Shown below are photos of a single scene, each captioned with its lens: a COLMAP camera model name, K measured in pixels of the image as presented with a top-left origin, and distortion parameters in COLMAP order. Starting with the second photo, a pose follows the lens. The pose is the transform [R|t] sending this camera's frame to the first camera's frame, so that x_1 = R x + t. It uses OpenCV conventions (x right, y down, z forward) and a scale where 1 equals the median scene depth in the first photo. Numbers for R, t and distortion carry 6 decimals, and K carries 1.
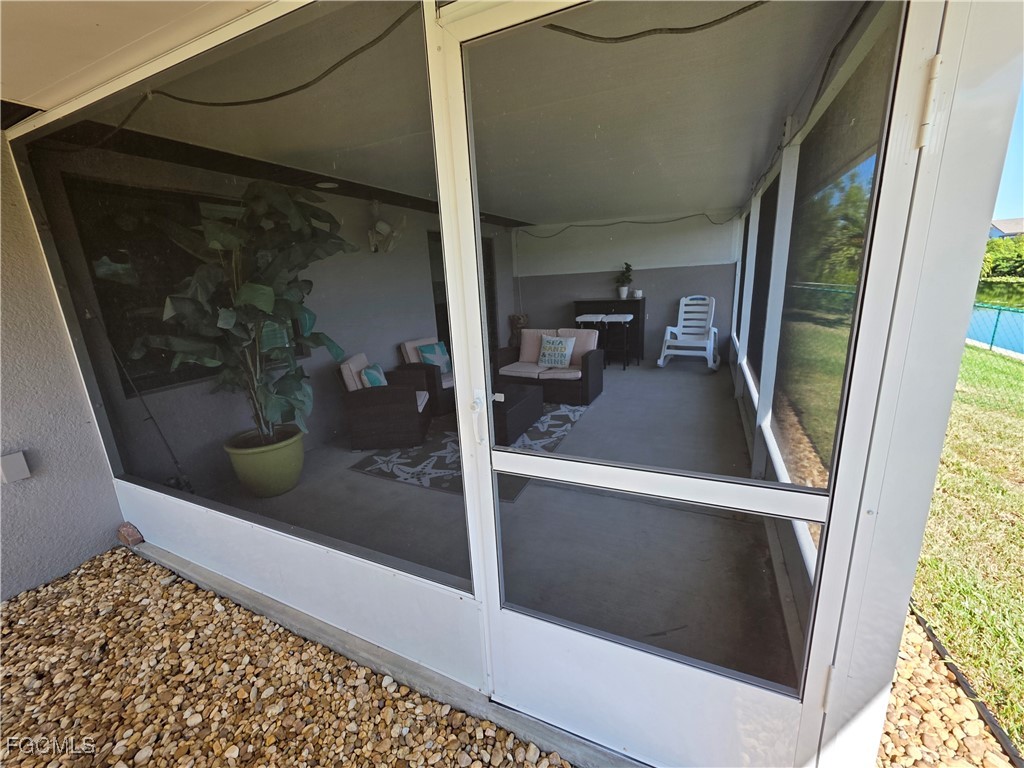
lens RADIAL K [[406.5, 0, 510.5], [0, 406.5, 379.8], [0, 0, 1]] dist [0.002705, -0.000517]
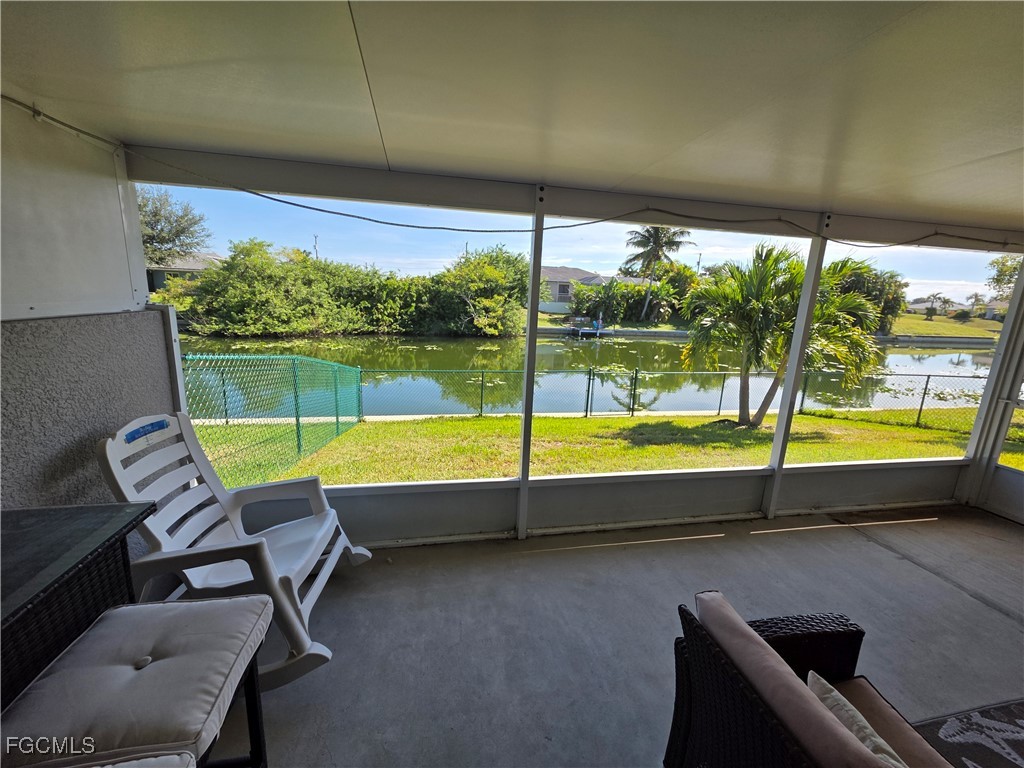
lens RADIAL K [[410.3, 0, 506.6], [0, 410.3, 382.5], [0, 0, 1]] dist [0.001605, -0.000082]
pose [[-0.603370, -0.136887, 0.785625, 0.168525], [0.188927, 0.932574, 0.307590, -0.365159], [-0.774759, 0.334016, -0.536826, 1.323113]]
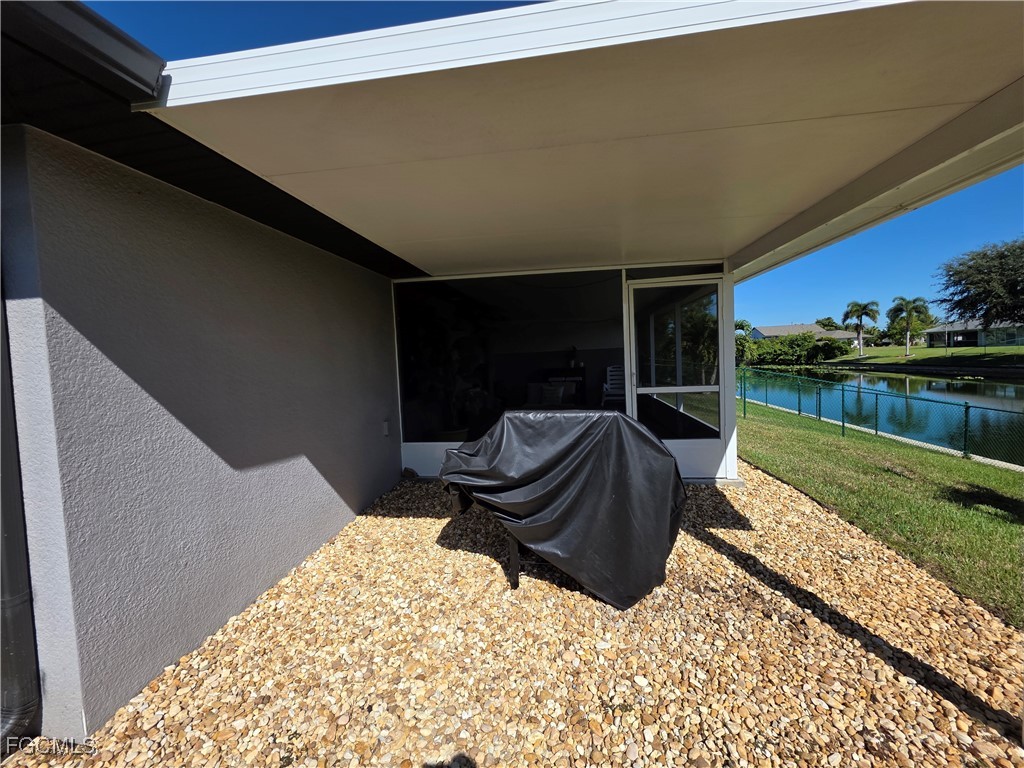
lens RADIAL K [[406.5, 0, 510.5], [0, 406.5, 379.8], [0, 0, 1]] dist [0.002705, -0.000517]
pose [[0.956918, -0.004656, 0.290322, -0.588960], [0.065337, 0.977682, -0.199674, 0.207030], [-0.282913, 0.210040, 0.935865, -0.556580]]
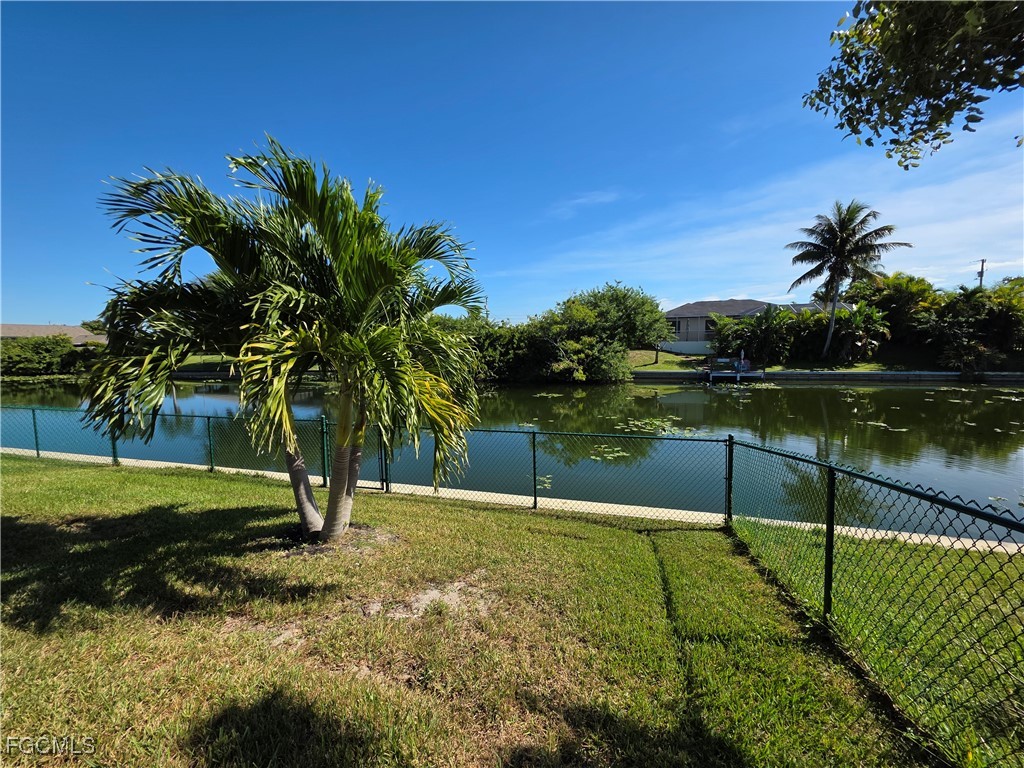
lens RADIAL K [[406.5, 0, 510.5], [0, 406.5, 379.8], [0, 0, 1]] dist [0.002705, -0.000517]
pose [[-0.152279, -0.031919, 0.987822, -0.037421], [0.269382, 0.960296, 0.072556, 0.306901], [-0.950918, 0.277150, -0.137634, -0.888164]]
